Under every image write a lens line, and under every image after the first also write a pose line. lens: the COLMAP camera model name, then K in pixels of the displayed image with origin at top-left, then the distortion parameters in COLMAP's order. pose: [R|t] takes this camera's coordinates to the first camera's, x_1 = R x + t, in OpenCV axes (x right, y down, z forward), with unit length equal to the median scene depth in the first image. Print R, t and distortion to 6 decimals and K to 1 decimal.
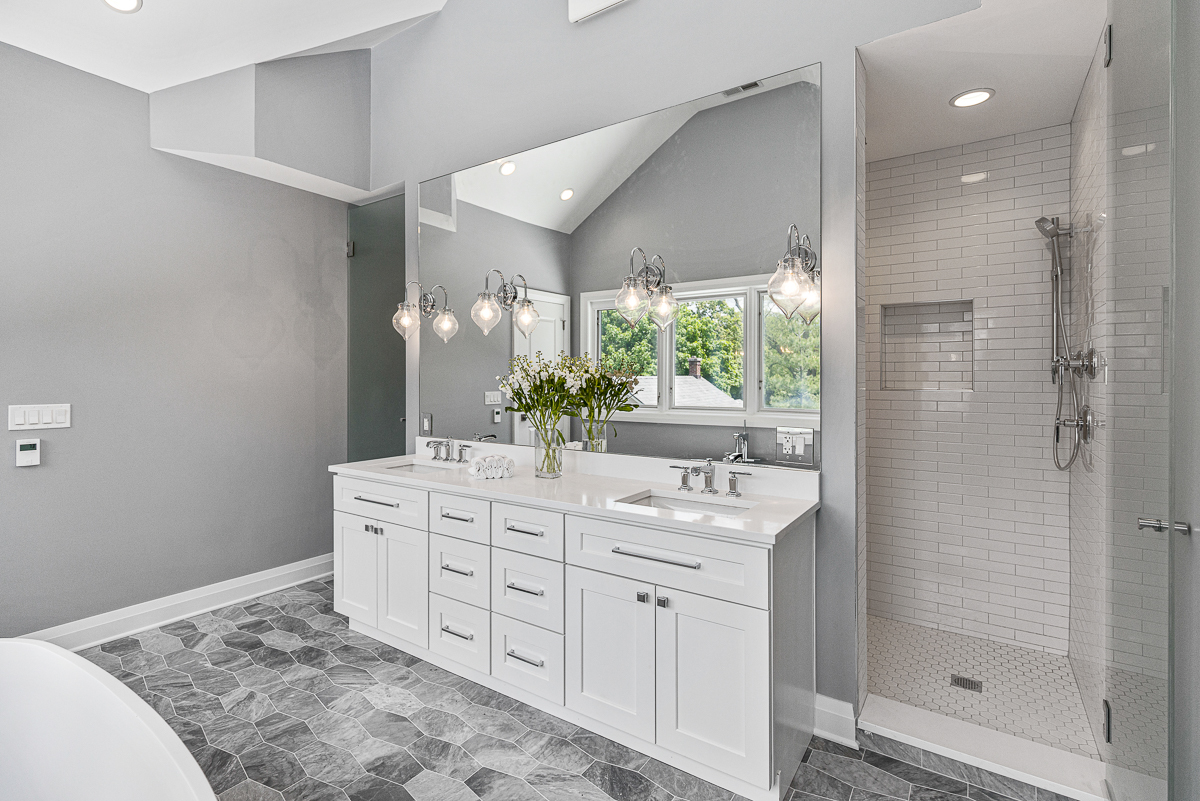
lens RADIAL K [[552.7, 0, 596.5], [0, 552.7, 392.2], [0, 0, 1]] dist [-0.000122, -0.000299]
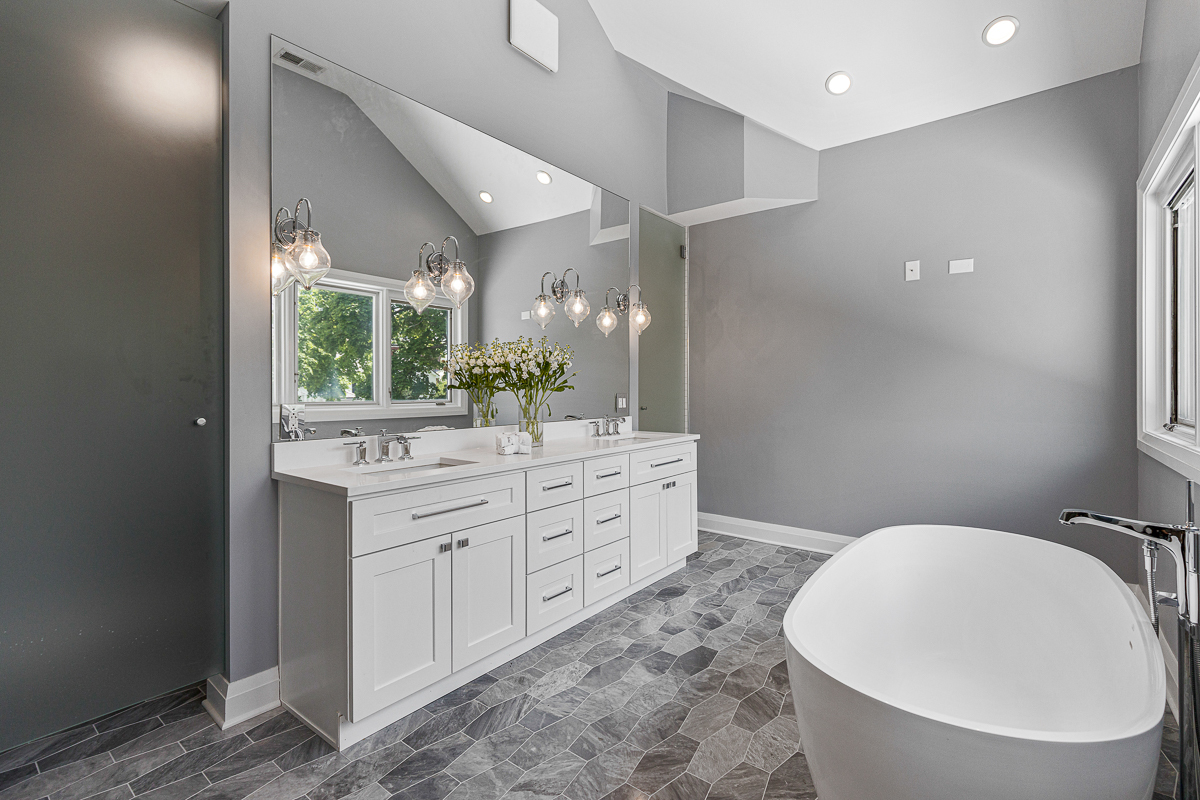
lens RADIAL K [[552.7, 0, 595.9], [0, 552.7, 392.1], [0, 0, 1]] dist [-0.000122, -0.000299]
pose [[0.071598, -0.005779, 0.997417, -1.423497], [0.030594, 0.999525, 0.003595, 0.044421], [-0.996964, 0.030257, 0.071741, 0.901458]]
